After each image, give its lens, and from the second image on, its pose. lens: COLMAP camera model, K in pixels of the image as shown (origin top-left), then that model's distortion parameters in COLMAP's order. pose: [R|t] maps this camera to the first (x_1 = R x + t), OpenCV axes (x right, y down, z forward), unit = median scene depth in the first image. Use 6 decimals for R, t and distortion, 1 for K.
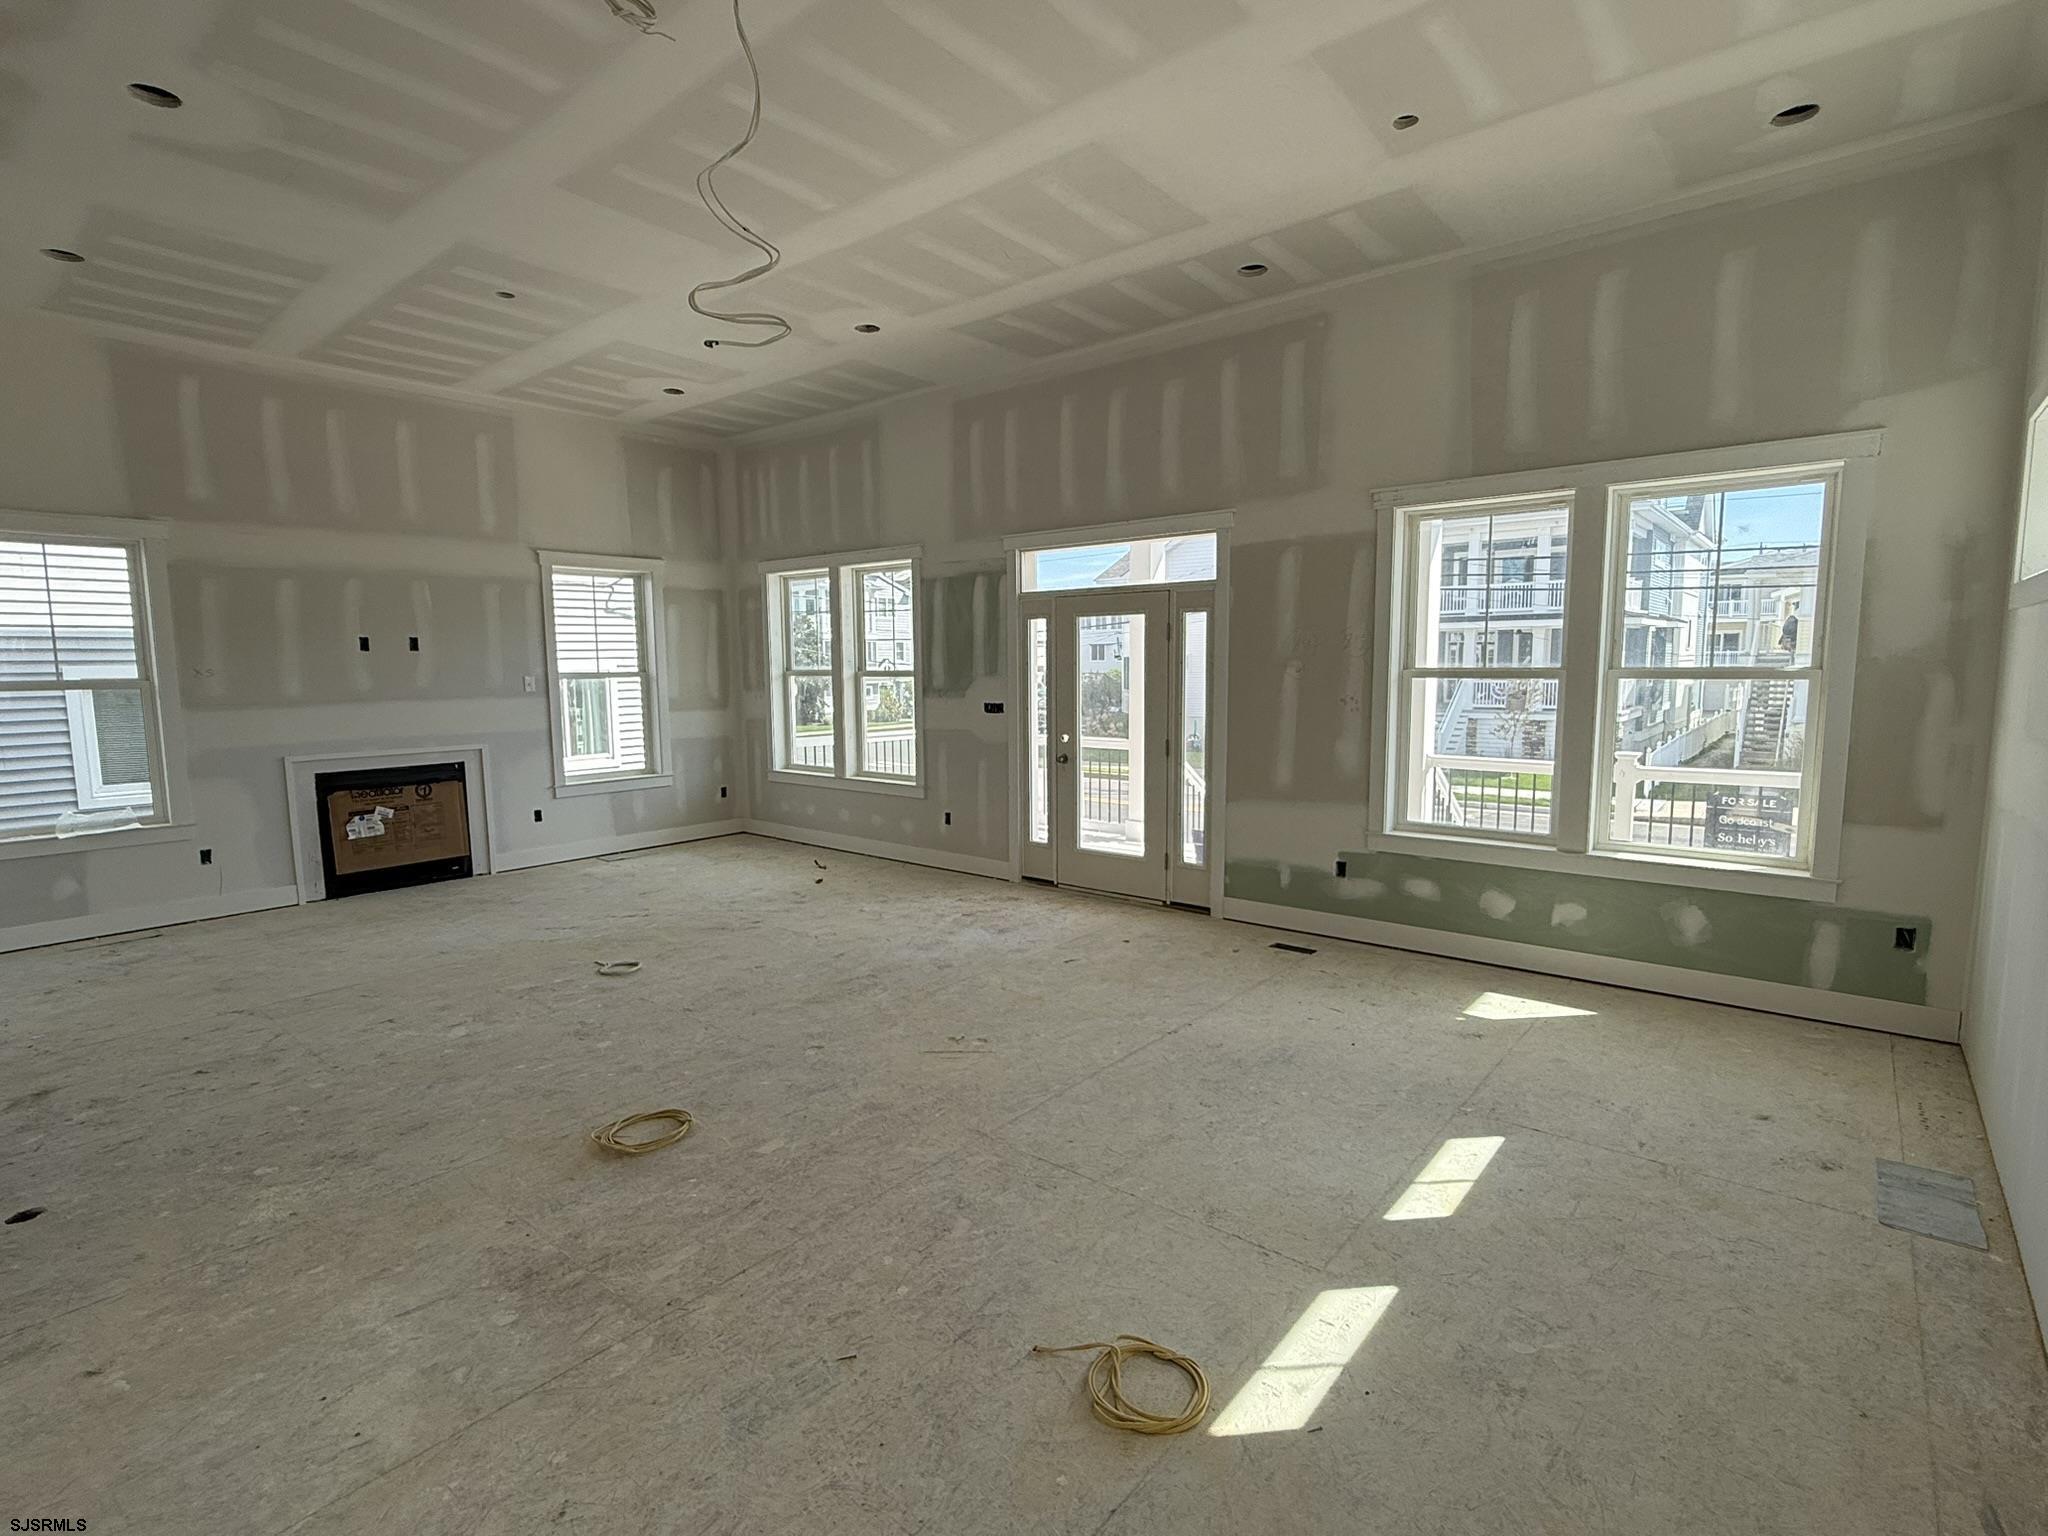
lens RADIAL K [[988.3, 0, 1024.3], [0, 988.3, 771.9], [0, 0, 1]] dist [0.000697, -0.002145]
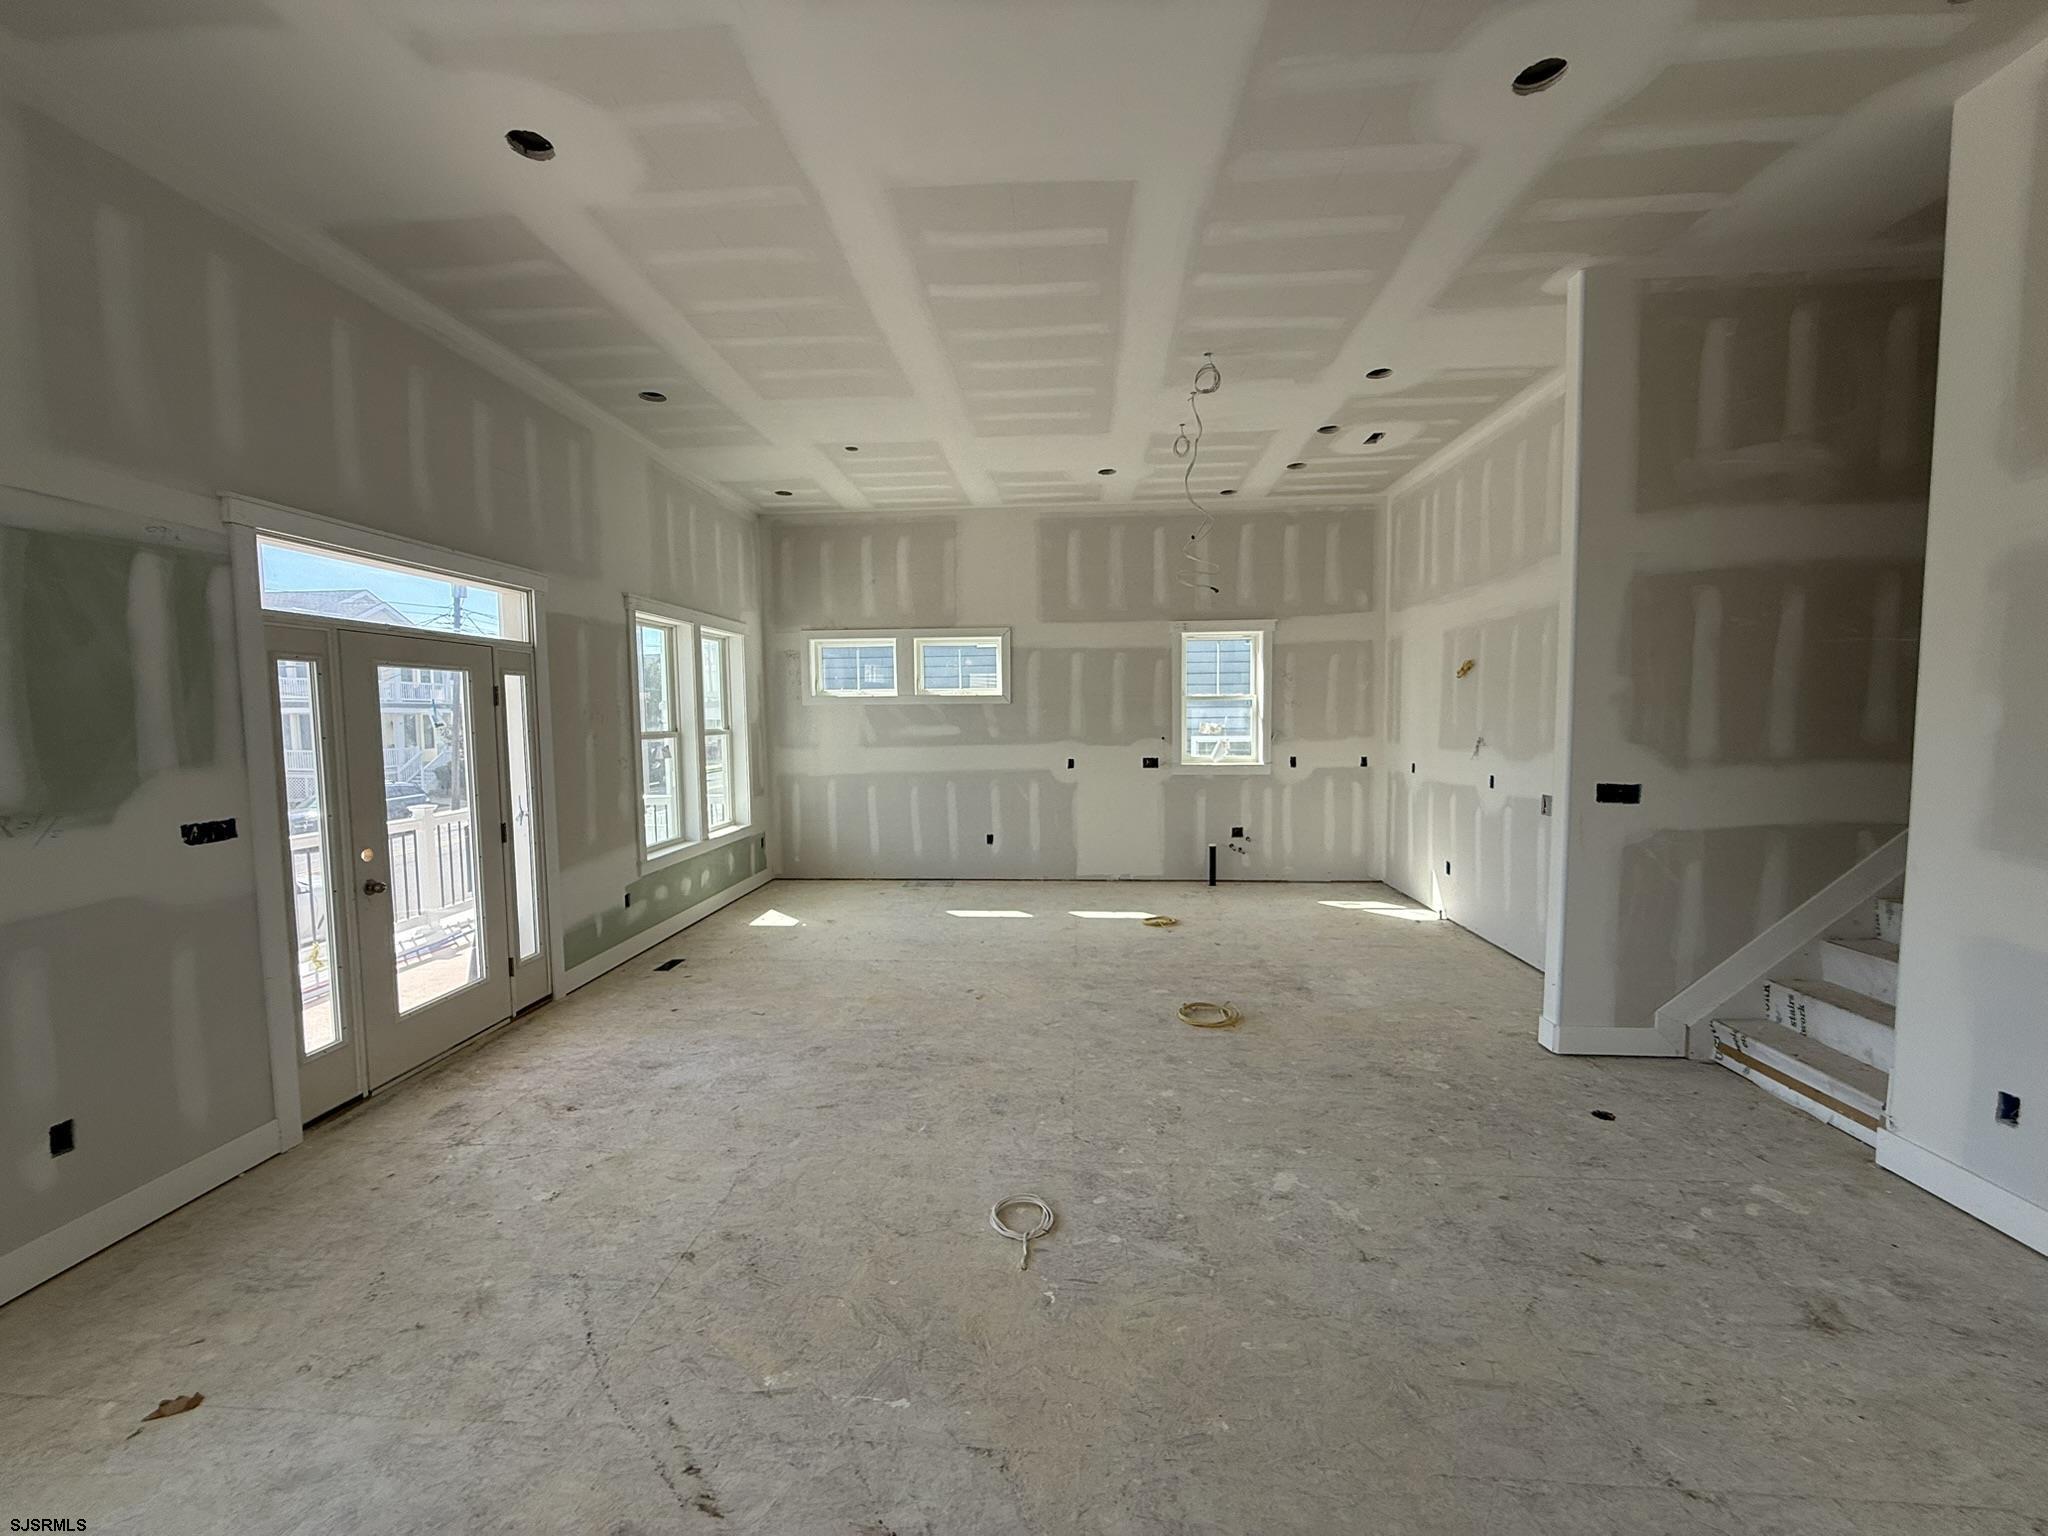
lens RADIAL K [[816.7, 0, 1015.0], [0, 816.7, 766.2], [0, 0, 1]] dist [-0.003988, 0.000216]
pose [[-0.580218, -0.036547, 0.813641, -0.744538], [0.108059, 0.986707, 0.121379, -0.130202], [-0.807261, 0.158347, -0.568556, 1.148958]]
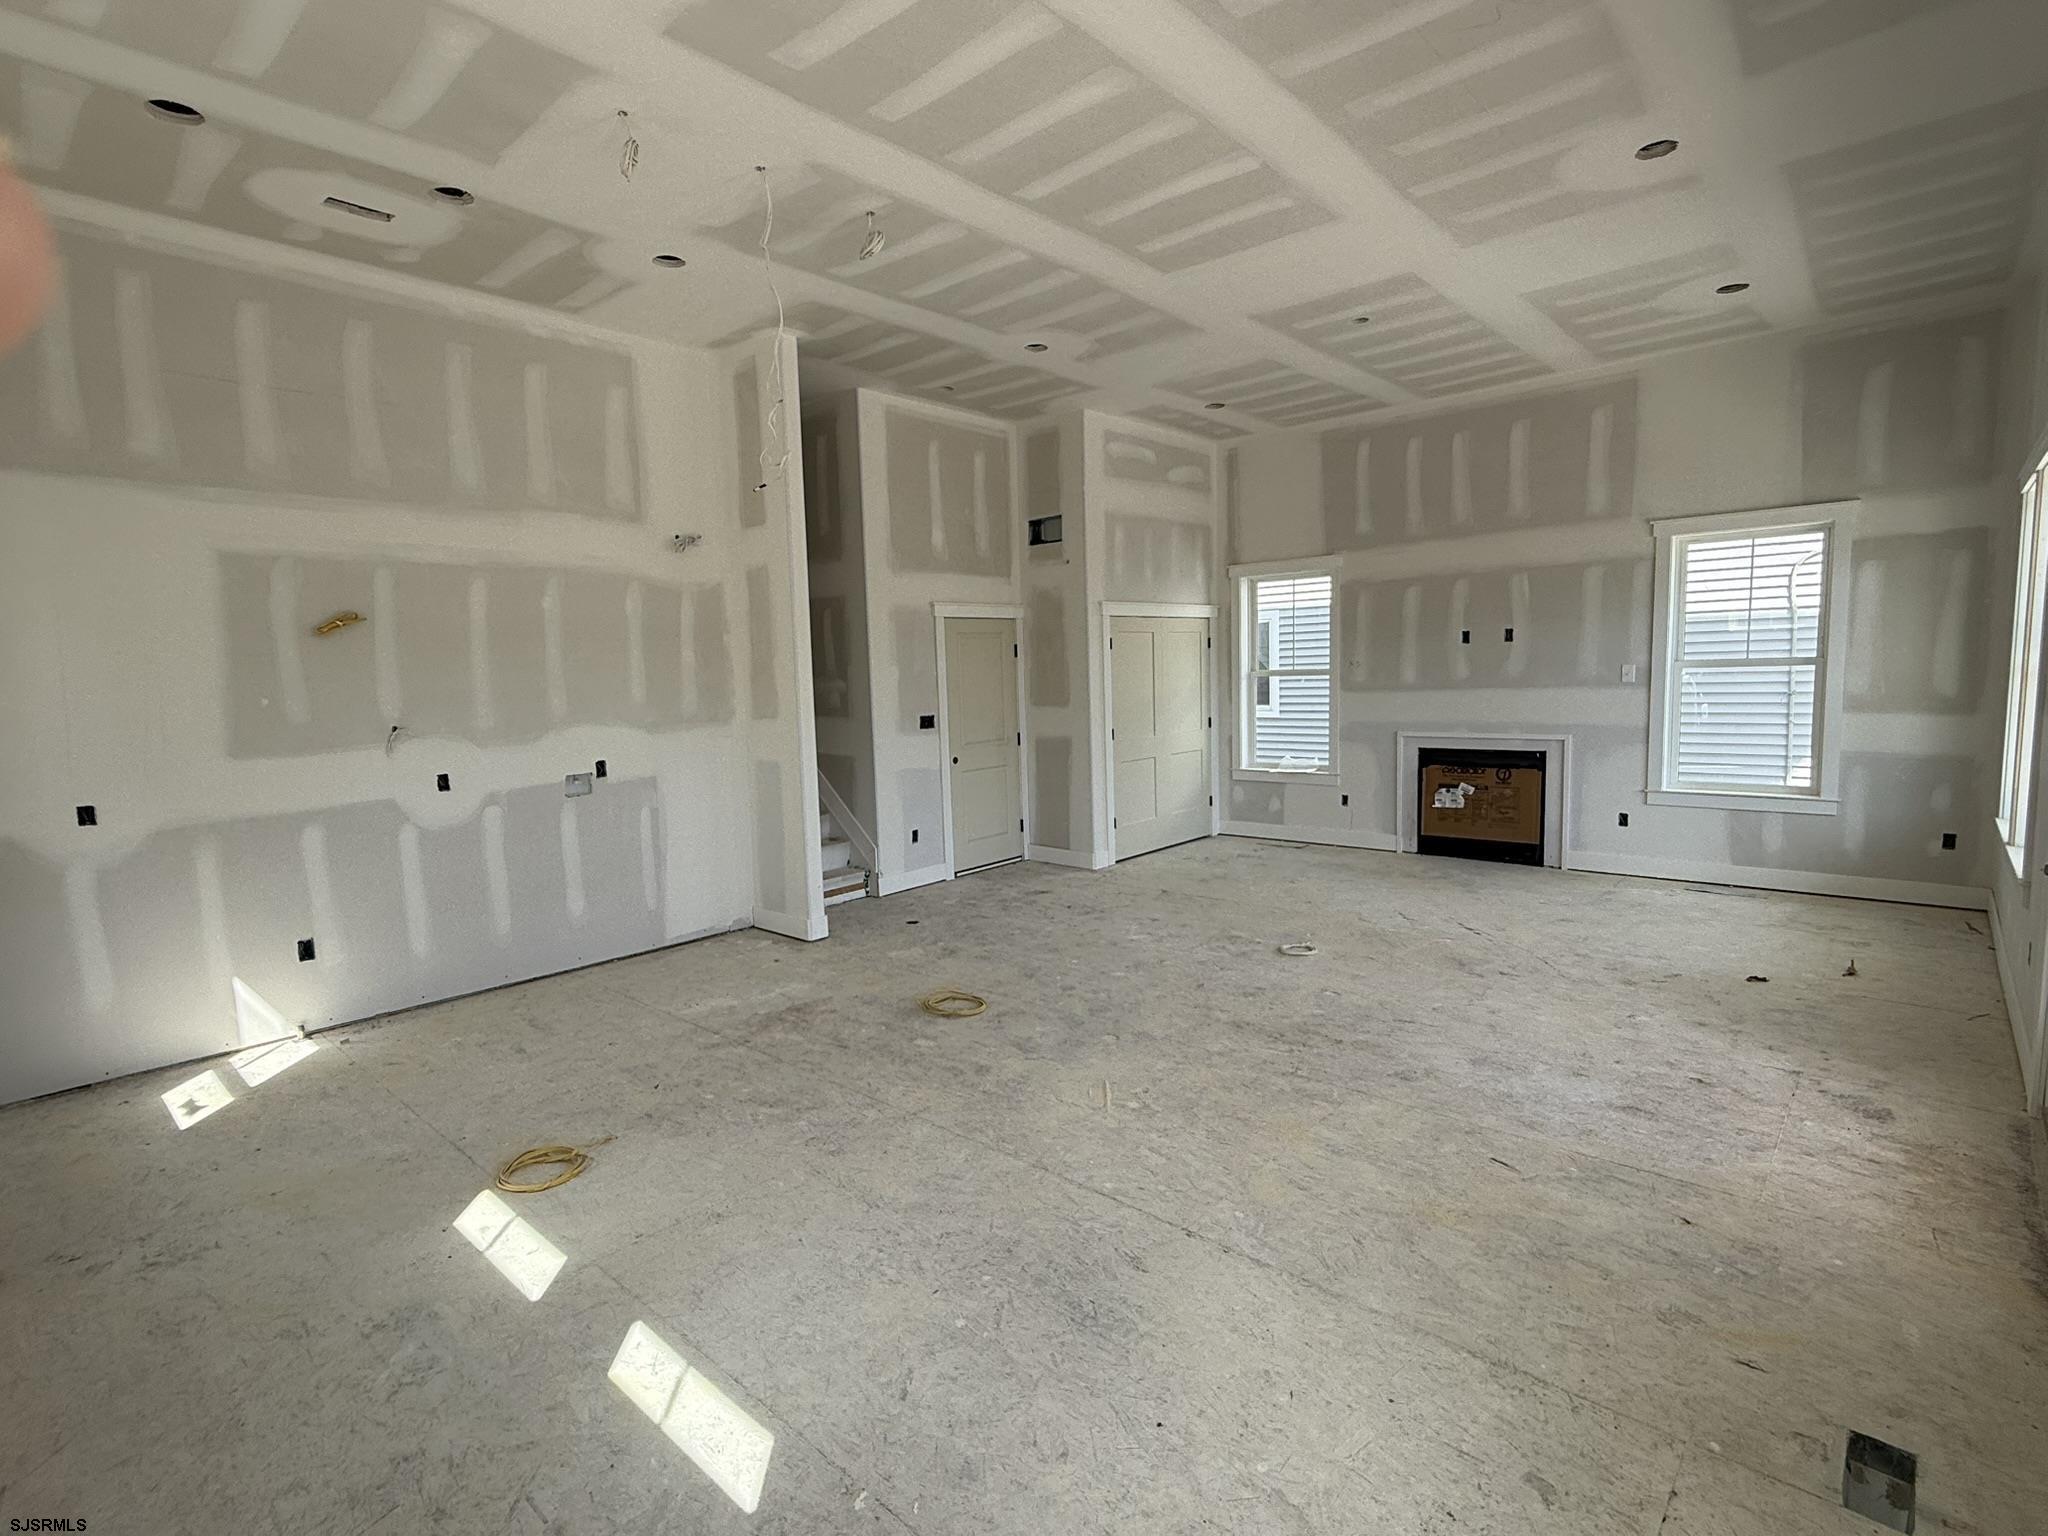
lens RADIAL K [[988.3, 0, 1018.1], [0, 988.3, 770.7], [0, 0, 1]] dist [0.000697, -0.002145]
pose [[-0.043291, 0.114155, -0.992519, 0.586732], [-0.080229, 0.989845, 0.117347, -0.085188], [0.995836, 0.084709, -0.033693, 0.662272]]
